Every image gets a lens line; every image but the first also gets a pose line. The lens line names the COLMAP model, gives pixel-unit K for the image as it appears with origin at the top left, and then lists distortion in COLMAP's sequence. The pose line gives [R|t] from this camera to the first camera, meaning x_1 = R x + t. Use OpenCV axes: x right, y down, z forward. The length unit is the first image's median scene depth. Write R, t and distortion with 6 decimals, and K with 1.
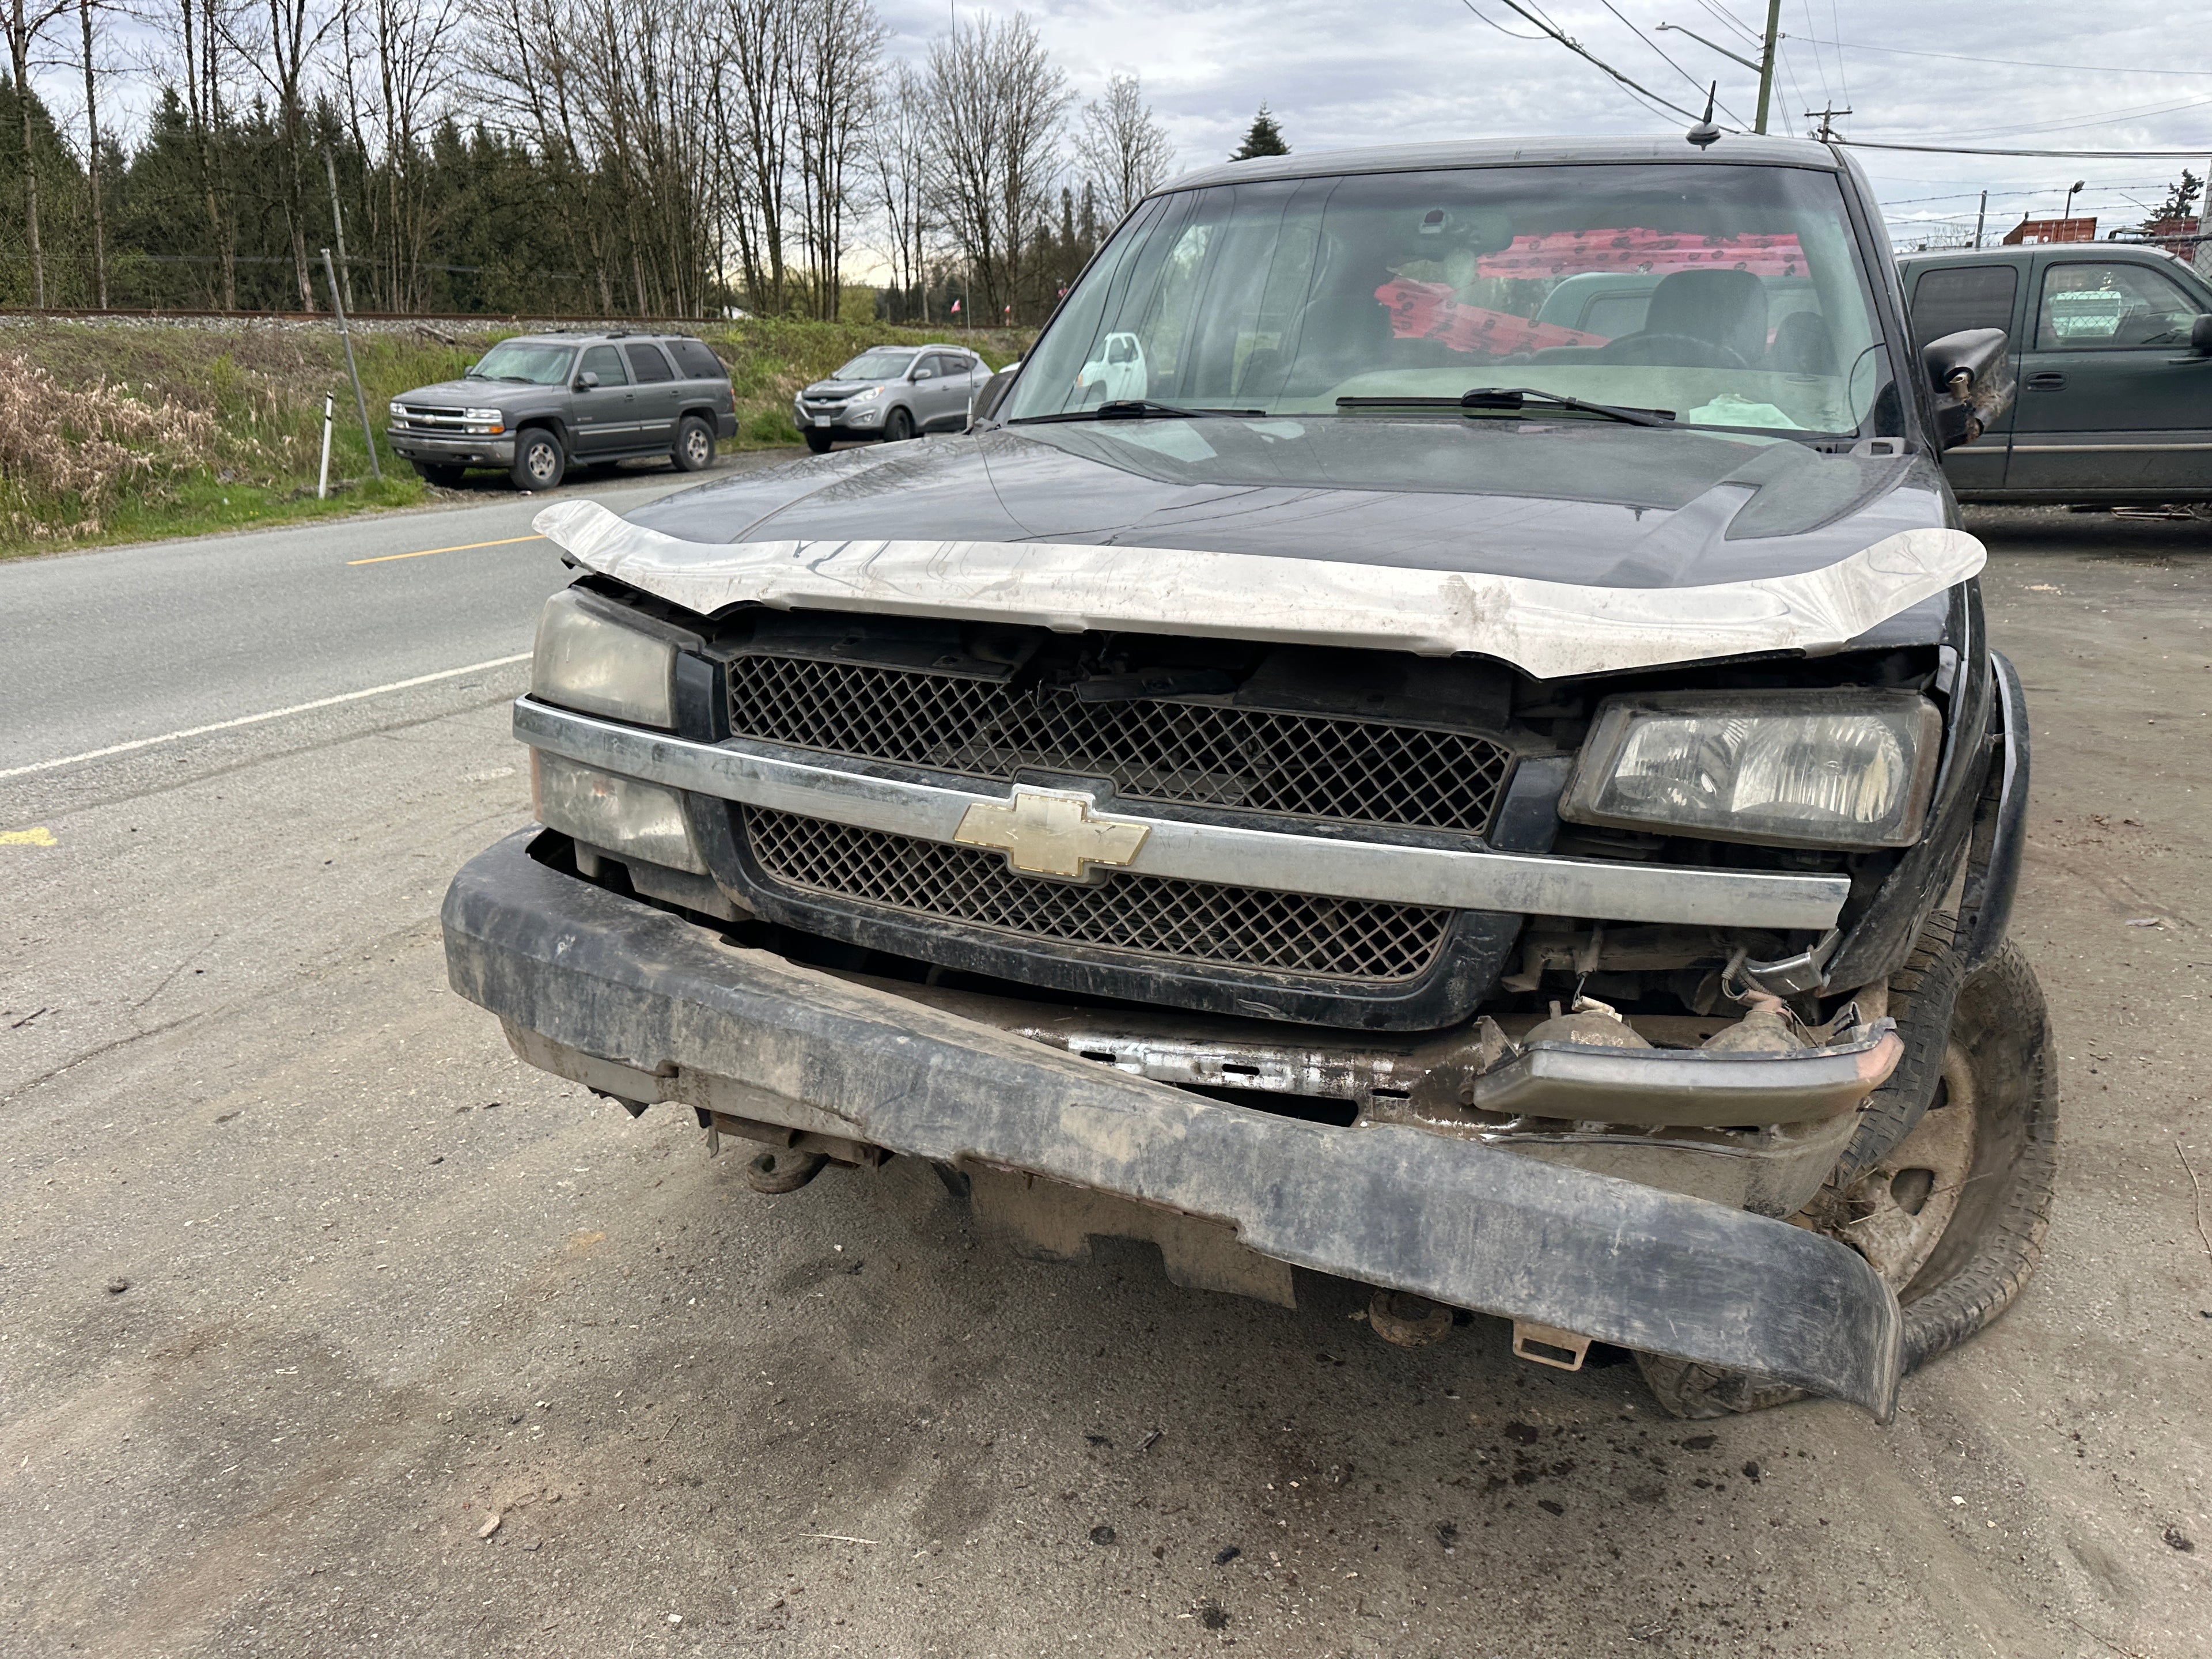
lens RADIAL K [[1554.4, 0, 1111.6], [0, 1554.4, 820.6], [0, 0, 1]] dist [0.039322, -0.049729]
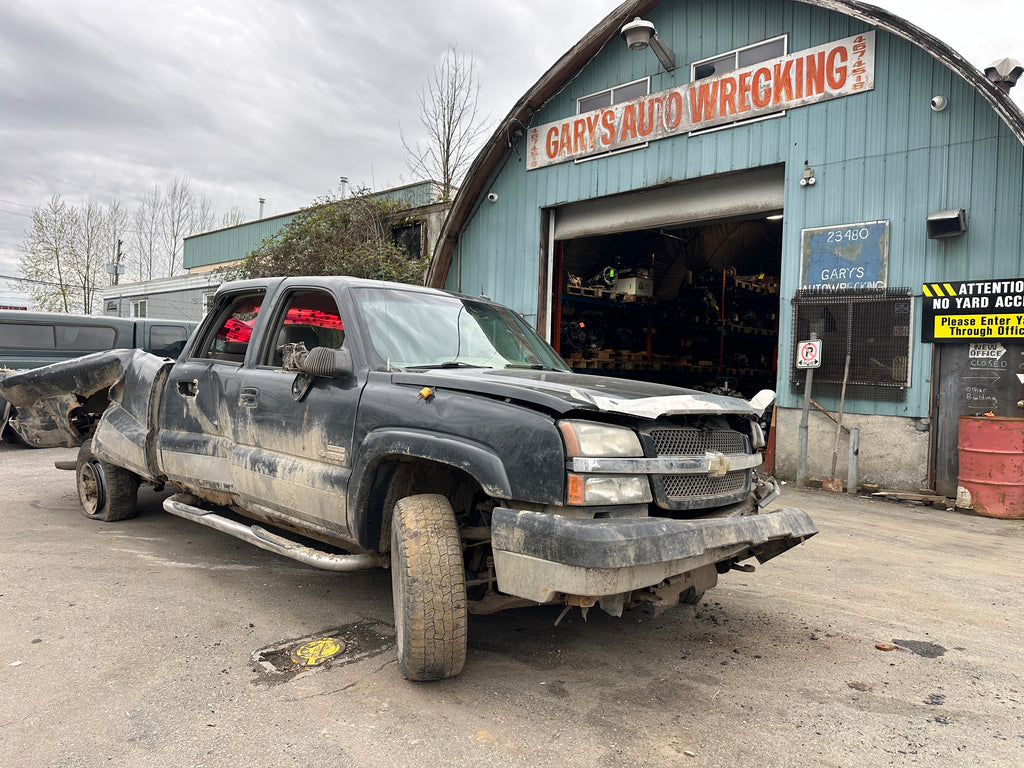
lens RADIAL K [[719.6, 0, 510.2], [0, 719.6, 374.6], [0, 0, 1]] dist [0.039322, -0.049729]
pose [[0.329716, 0.027270, 0.943686, -1.714514], [0.231533, 0.966720, -0.108832, -0.119770], [-0.915249, 0.254378, 0.312429, 0.731466]]
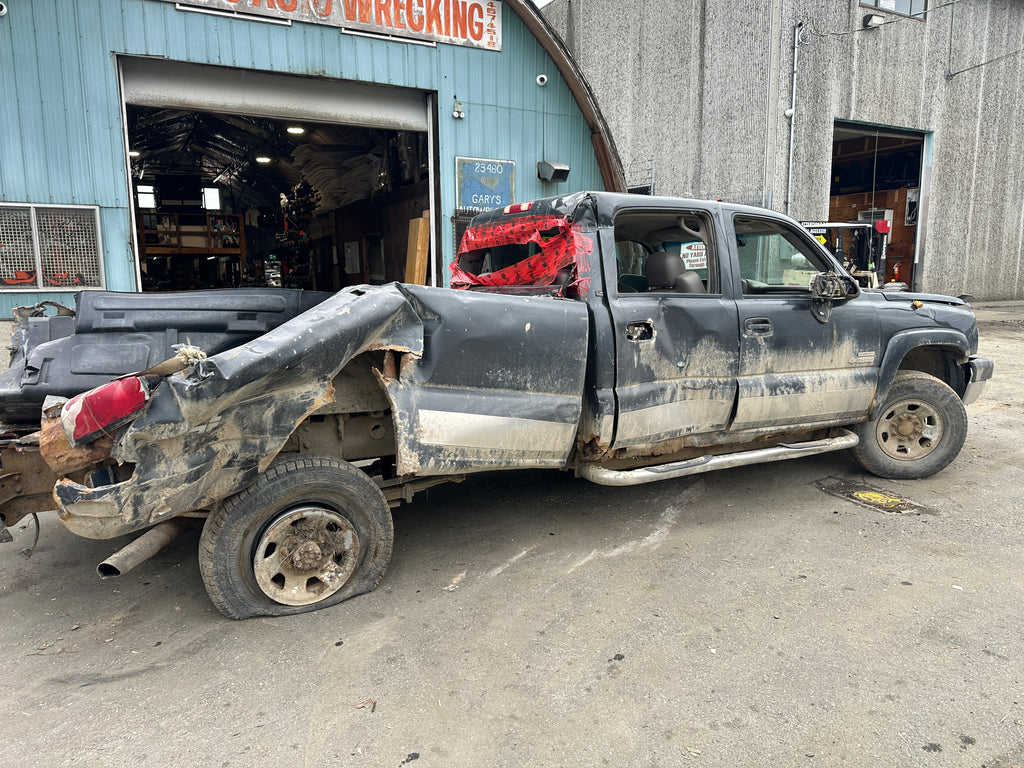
lens RADIAL K [[719.6, 0, 511.8], [0, 719.6, 393.6], [0, 0, 1]] dist [0.039322, -0.049729]
pose [[-0.785987, -0.070072, 0.614259, -0.713853], [0.200930, 0.910667, 0.360989, -1.202468], [-0.584680, 0.407156, -0.701693, 4.115364]]
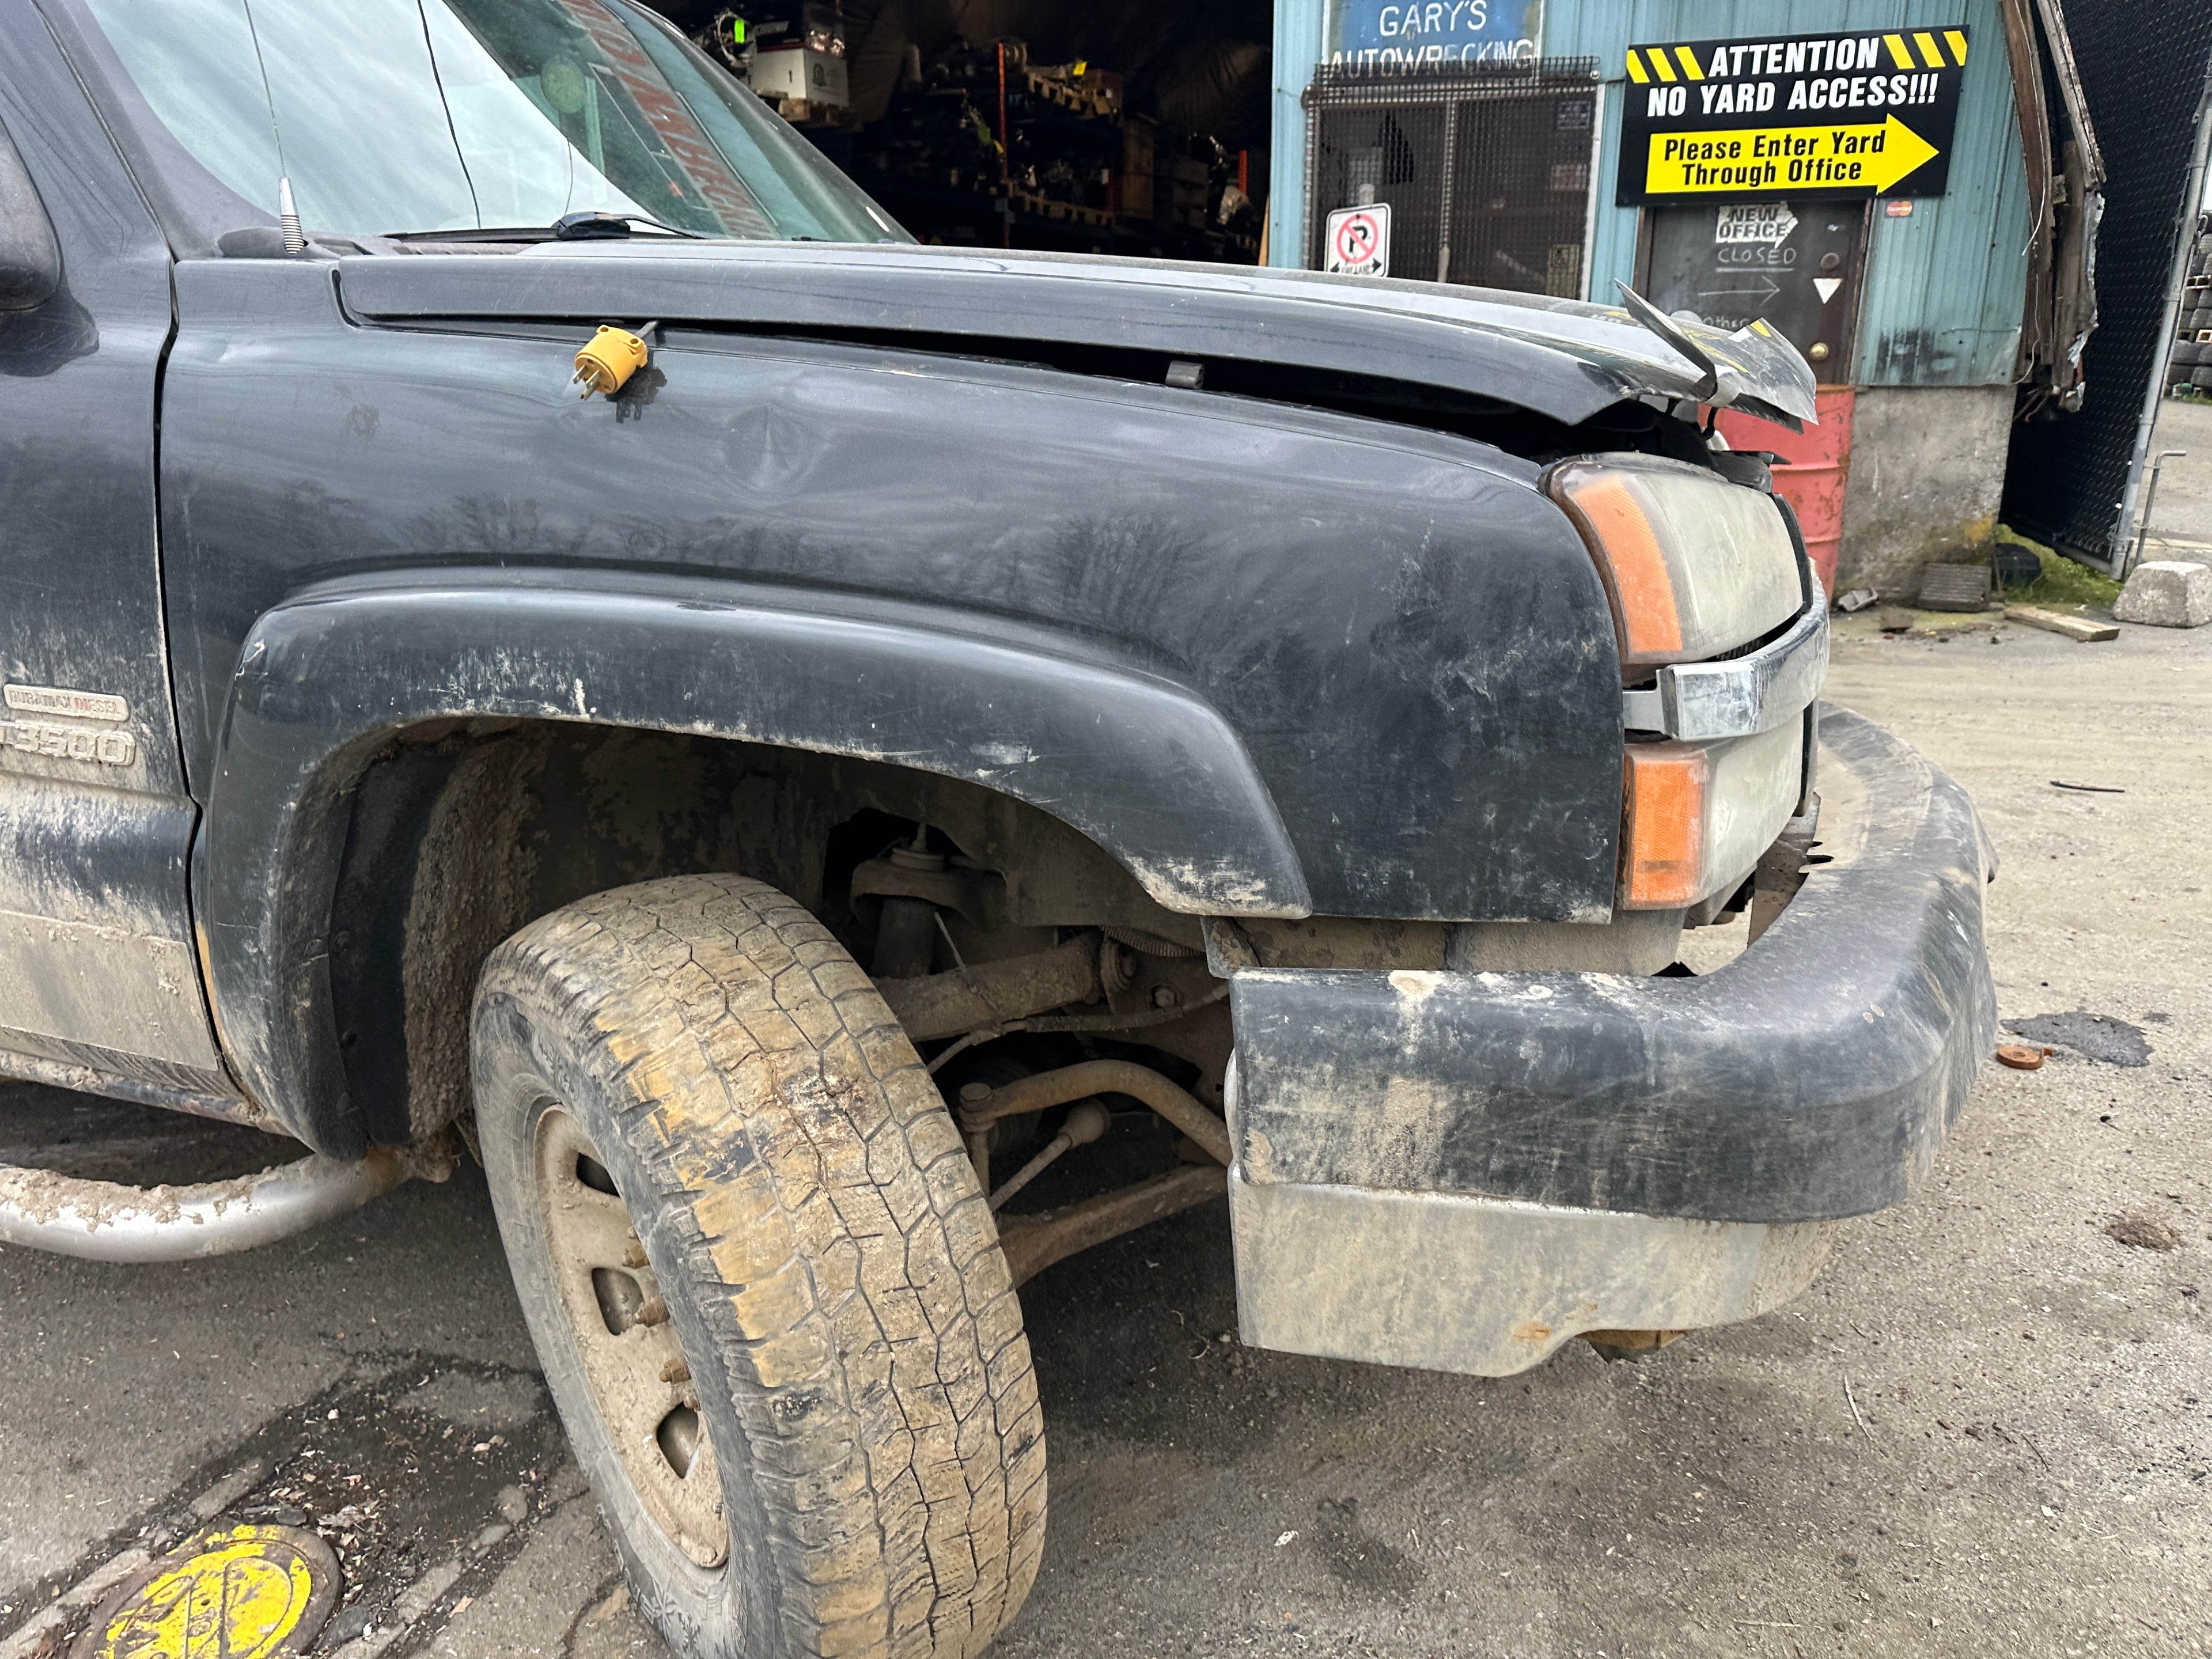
lens RADIAL K [[1554.4, 0, 1116.3], [0, 1554.4, 820.9], [0, 0, 1]] dist [0.039322, -0.049729]
pose [[-0.080276, -0.270707, 0.959309, -0.919869], [0.292280, 0.913718, 0.282299, -0.248658], [-0.952958, 0.303048, 0.005772, 1.277173]]
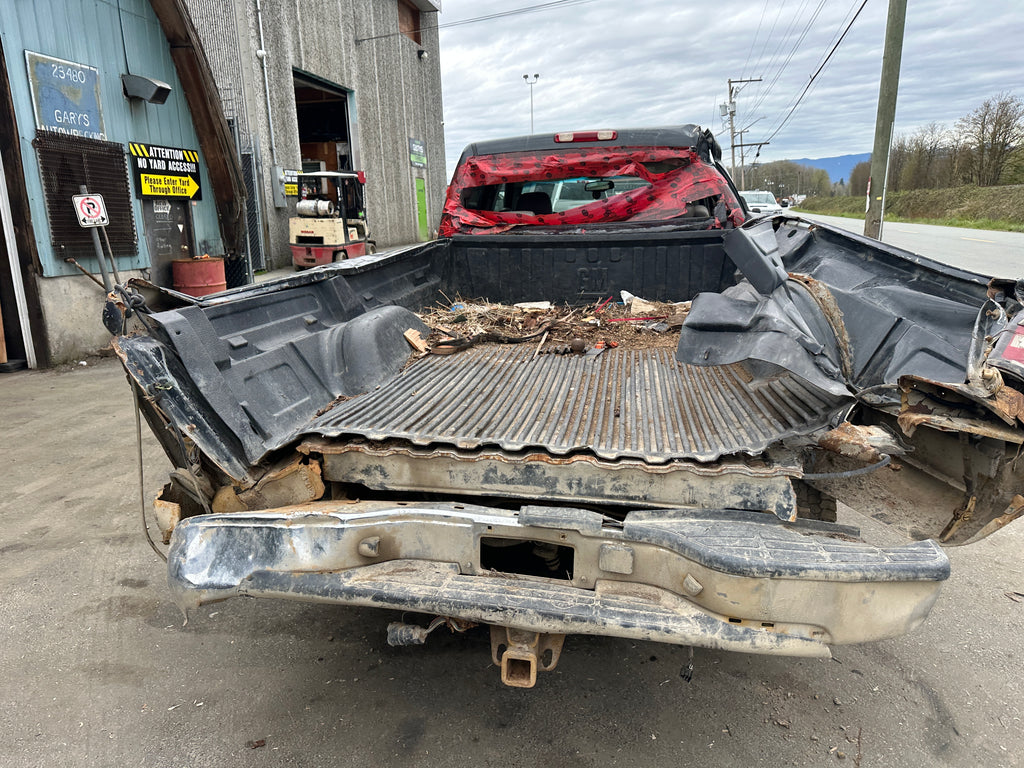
lens RADIAL K [[719.6, 0, 517.3], [0, 719.6, 386.9], [0, 0, 1]] dist [0.039322, -0.049729]
pose [[-0.968567, 0.109200, -0.223503, 1.408621], [-0.016676, 0.867967, 0.496341, -1.315580], [0.248193, 0.484467, -0.838863, 4.322300]]
